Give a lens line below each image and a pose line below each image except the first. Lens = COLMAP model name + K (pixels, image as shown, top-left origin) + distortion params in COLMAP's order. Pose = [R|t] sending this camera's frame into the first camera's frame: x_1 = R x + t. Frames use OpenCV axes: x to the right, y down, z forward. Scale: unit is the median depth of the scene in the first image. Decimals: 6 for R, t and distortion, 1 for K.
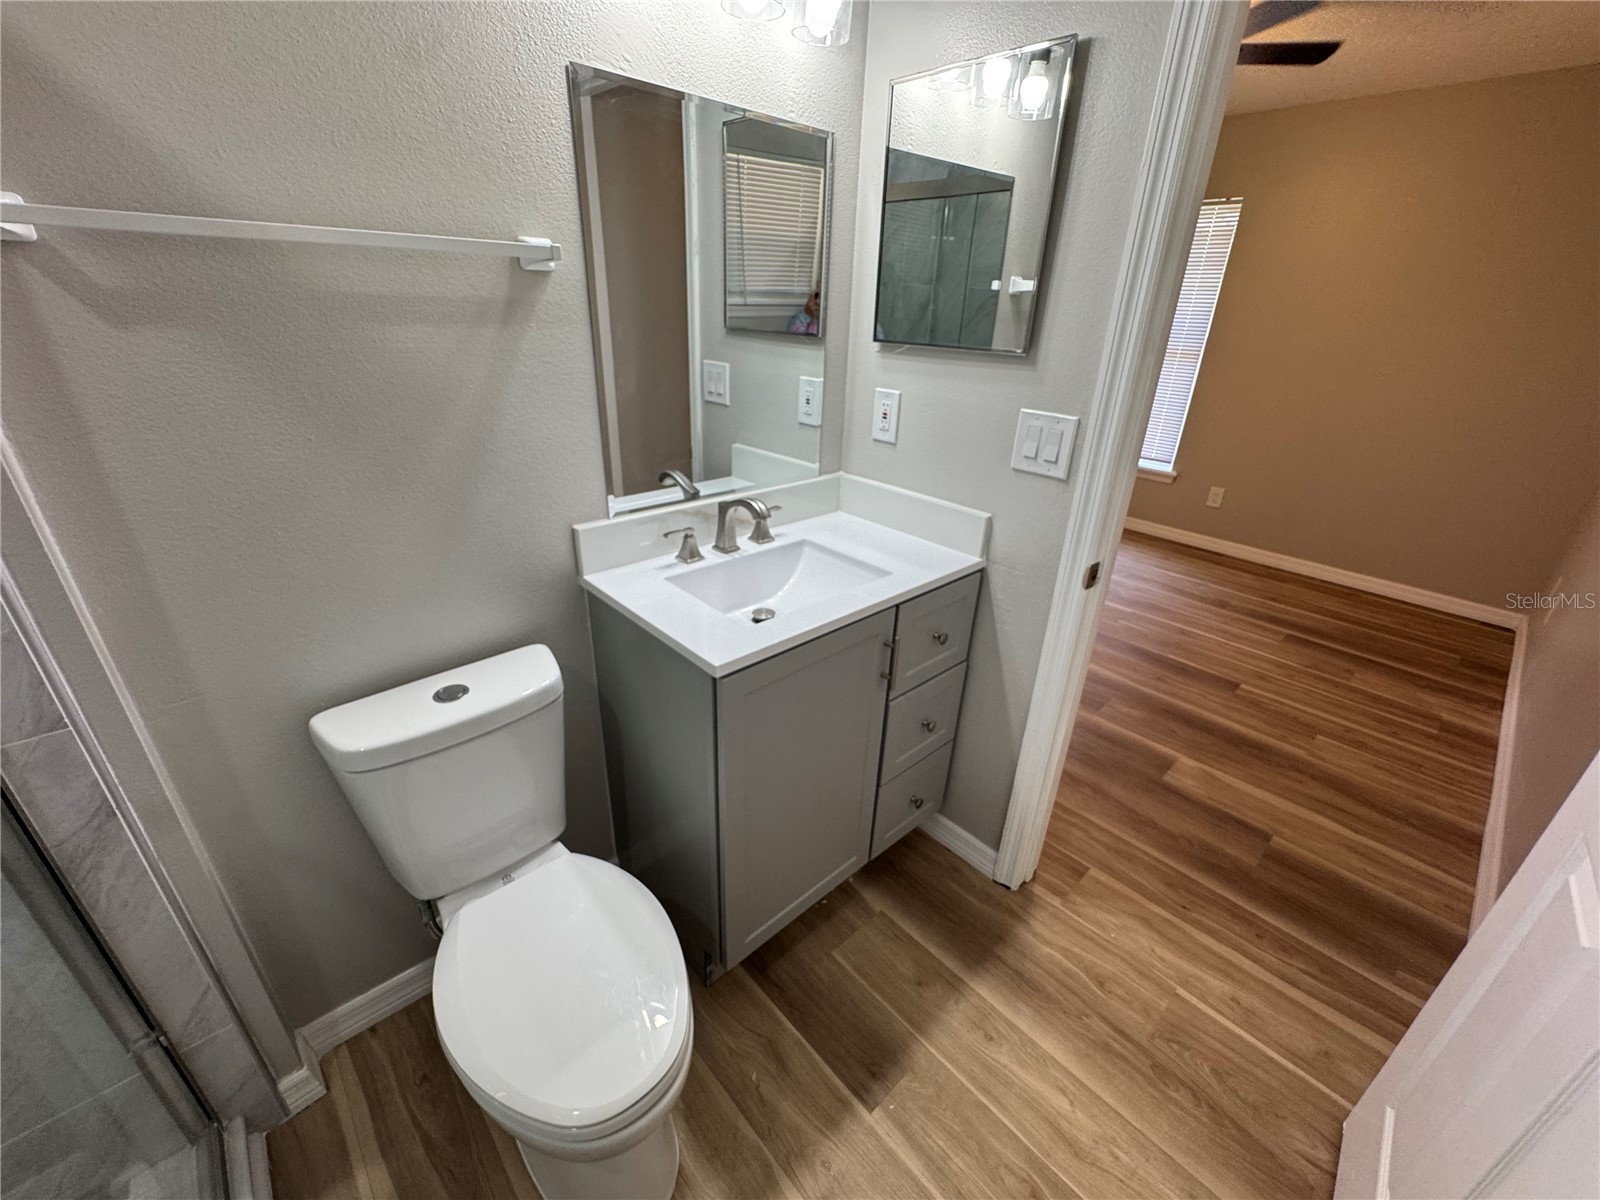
lens RADIAL K [[641.1, 0, 799.6], [0, 641.1, 597.3], [0, 0, 1]] dist [-0.004362, 0.000430]
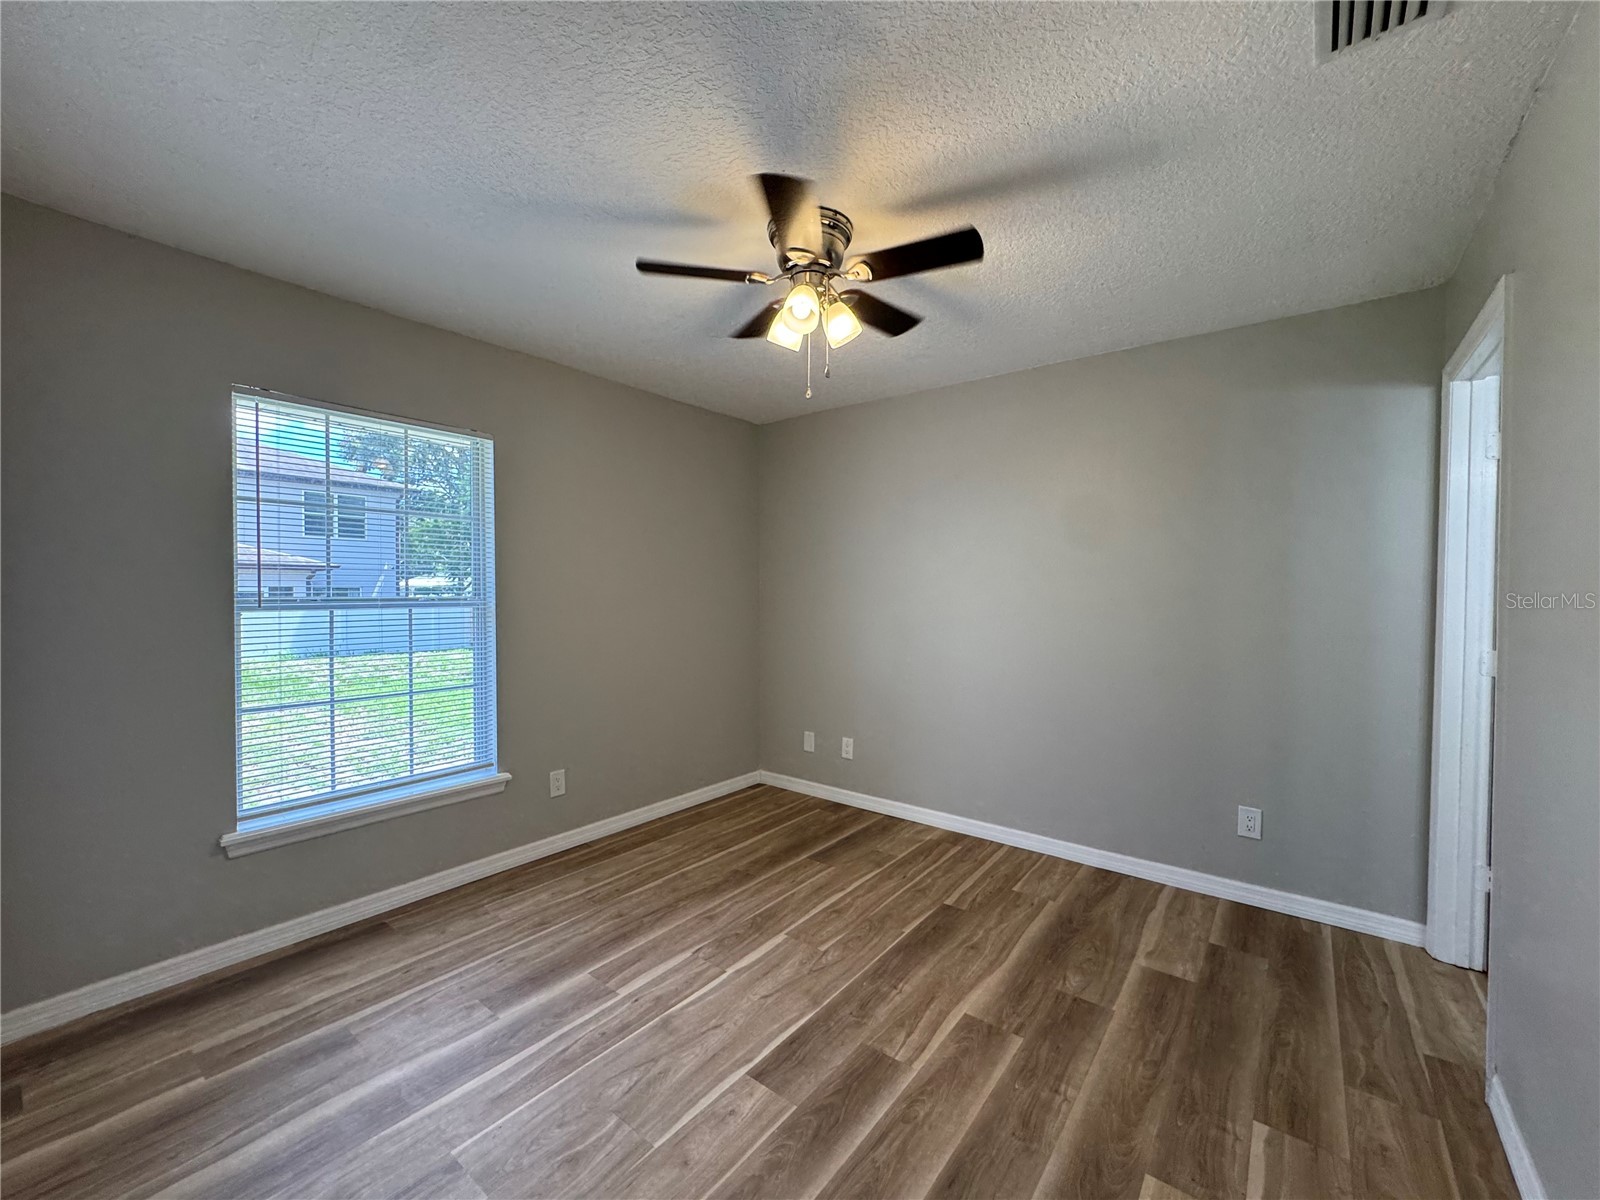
lens RADIAL K [[641.1, 0, 800.8], [0, 641.1, 604.3], [0, 0, 1]] dist [-0.004362, 0.000430]
pose [[-0.156753, -0.052449, 0.986244, -0.216037], [0.411416, 0.904355, 0.113484, -0.455871], [-0.897867, 0.423546, -0.120181, 1.045913]]
